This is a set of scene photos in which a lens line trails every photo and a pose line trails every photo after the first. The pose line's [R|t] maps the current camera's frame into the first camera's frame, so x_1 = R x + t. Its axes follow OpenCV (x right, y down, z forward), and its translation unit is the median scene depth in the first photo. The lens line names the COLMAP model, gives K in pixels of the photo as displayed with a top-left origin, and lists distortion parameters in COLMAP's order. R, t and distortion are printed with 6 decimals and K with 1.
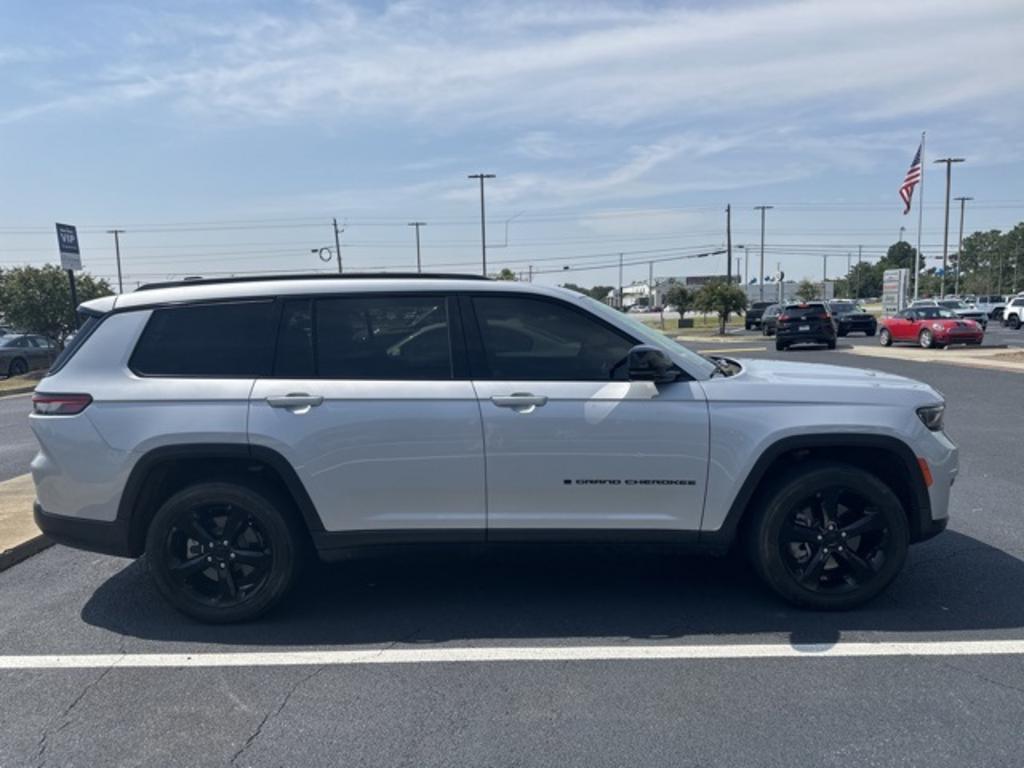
lens RADIAL K [[782.0, 0, 510.4], [0, 782.0, 393.1], [0, 0, 1]] dist [0.060663, -0.091160]
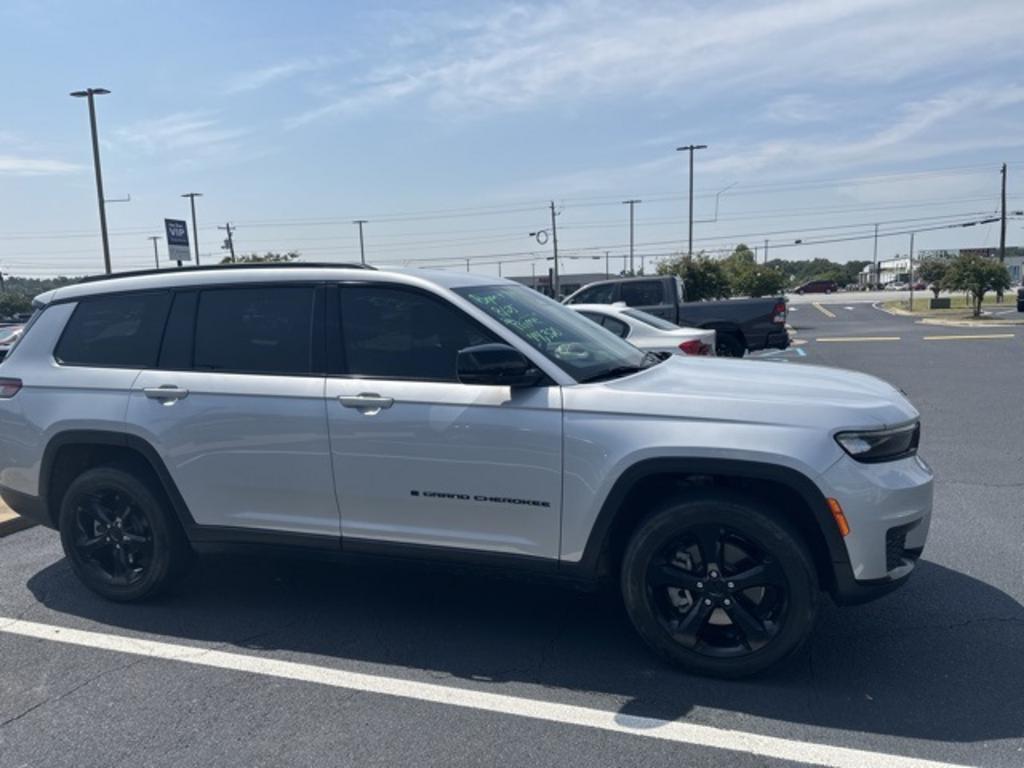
lens RADIAL K [[782.0, 0, 504.6], [0, 782.0, 390.8], [0, 0, 1]] dist [0.060663, -0.091160]
pose [[0.946824, 0.035911, -0.319743, 0.437444], [-0.028399, 0.999201, 0.028127, -0.031538], [0.320497, -0.017551, 0.947087, 0.170183]]
